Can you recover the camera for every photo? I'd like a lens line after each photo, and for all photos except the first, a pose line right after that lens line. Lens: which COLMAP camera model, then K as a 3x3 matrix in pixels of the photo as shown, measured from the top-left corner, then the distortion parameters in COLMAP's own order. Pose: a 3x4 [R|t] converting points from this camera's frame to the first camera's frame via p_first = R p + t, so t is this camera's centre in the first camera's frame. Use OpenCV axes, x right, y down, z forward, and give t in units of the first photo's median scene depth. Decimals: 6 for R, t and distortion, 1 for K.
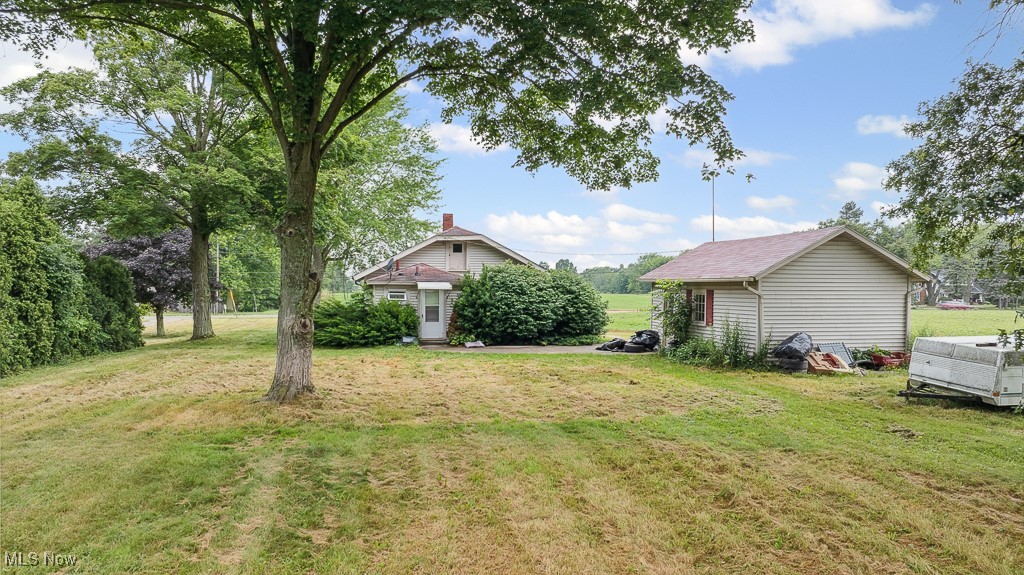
lens RADIAL K [[722.5, 0, 512.0], [0, 722.5, 287.5], [0, 0, 1]] dist [-0.006931, -0.001376]
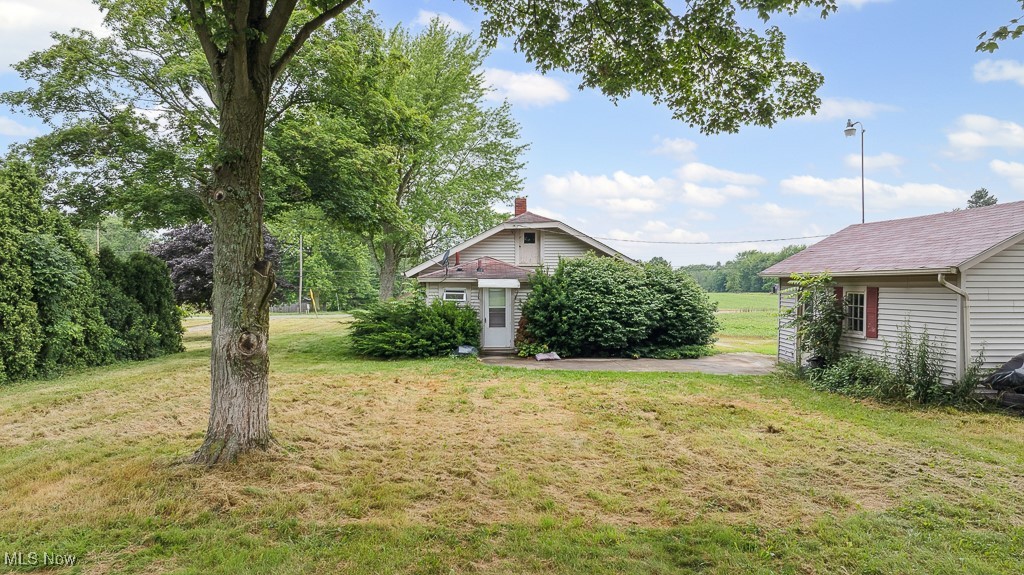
lens RADIAL K [[722.5, 0, 512.0], [0, 722.5, 287.5], [0, 0, 1]] dist [-0.006931, -0.001376]
pose [[0.991986, -0.002587, -0.126323, 0.010299], [0.002784, 0.999995, 0.001384, 0.001245], [0.126319, -0.001725, 0.991988, 0.202035]]
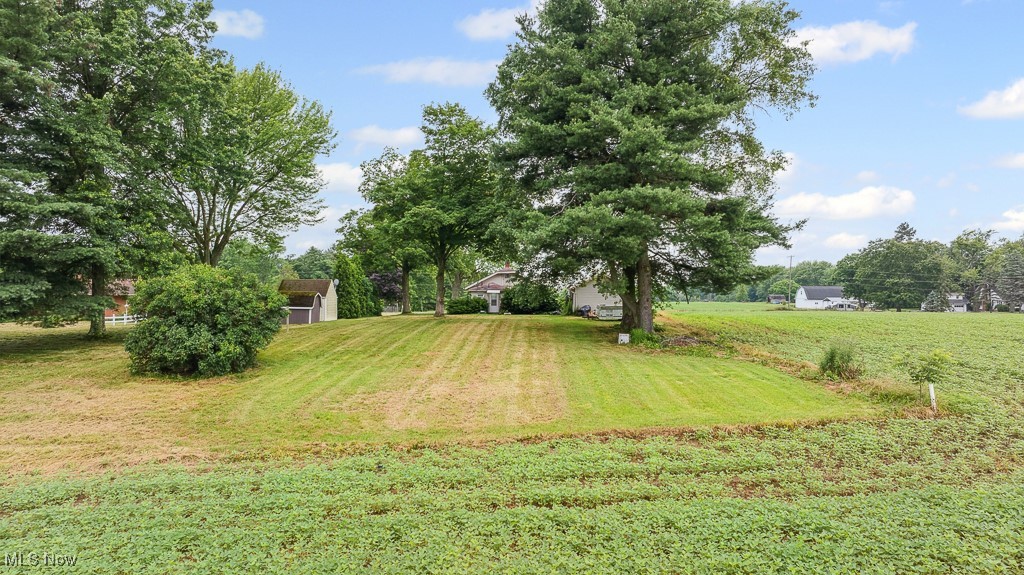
lens RADIAL K [[722.5, 0, 512.0], [0, 722.5, 287.5], [0, 0, 1]] dist [-0.006931, -0.001376]
pose [[0.978365, -0.001297, -0.206880, 0.514742], [-0.001466, 0.999912, -0.013201, 0.017881], [0.206879, 0.013219, 0.978277, -1.595932]]
